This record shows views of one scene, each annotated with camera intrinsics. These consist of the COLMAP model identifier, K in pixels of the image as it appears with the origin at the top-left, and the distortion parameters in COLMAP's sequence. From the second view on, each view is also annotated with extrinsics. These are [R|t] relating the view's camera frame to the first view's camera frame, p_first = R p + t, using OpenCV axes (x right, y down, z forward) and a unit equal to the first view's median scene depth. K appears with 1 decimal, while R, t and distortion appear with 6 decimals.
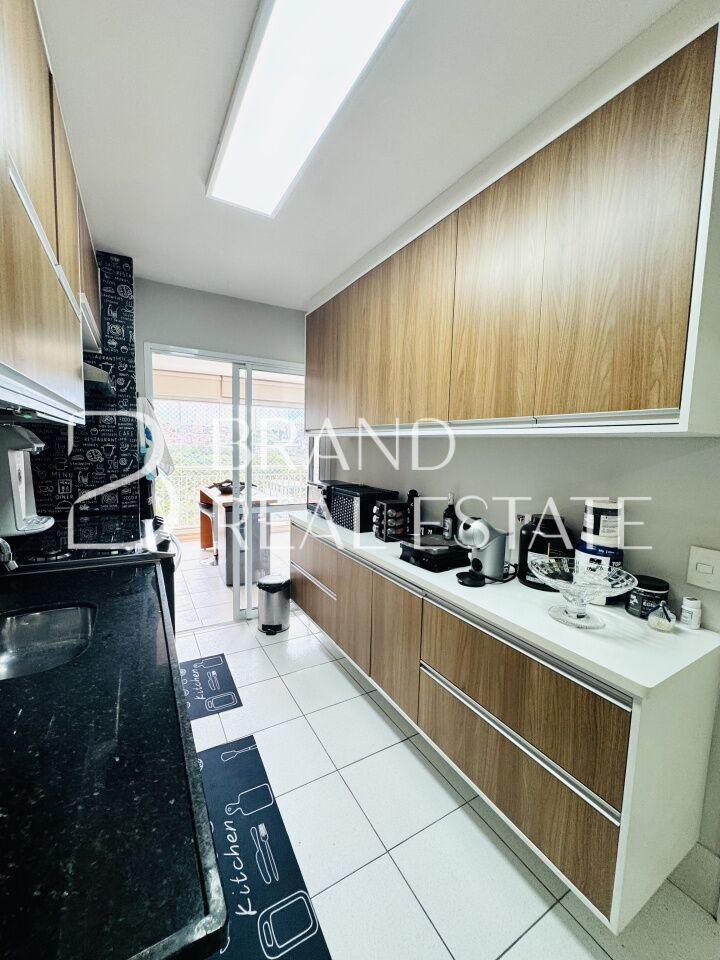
lens RADIAL K [[382.9, 0, 358.7], [0, 382.9, 480.7], [0, 0, 1]] dist [-0.004397, 0.000175]
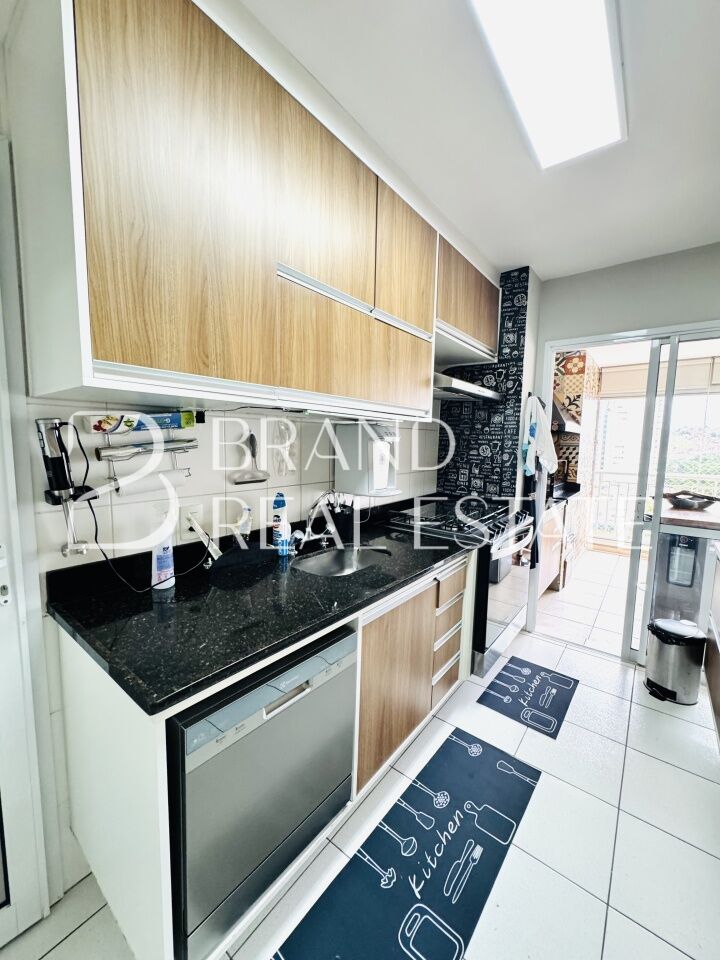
lens RADIAL K [[382.9, 0, 361.1], [0, 382.9, 480.2], [0, 0, 1]] dist [-0.004397, 0.000175]
pose [[0.375478, 0.079238, -0.923438, 0.260325], [-0.095247, 0.994363, 0.046595, 0.005627], [0.921924, 0.070459, 0.380909, 0.204254]]
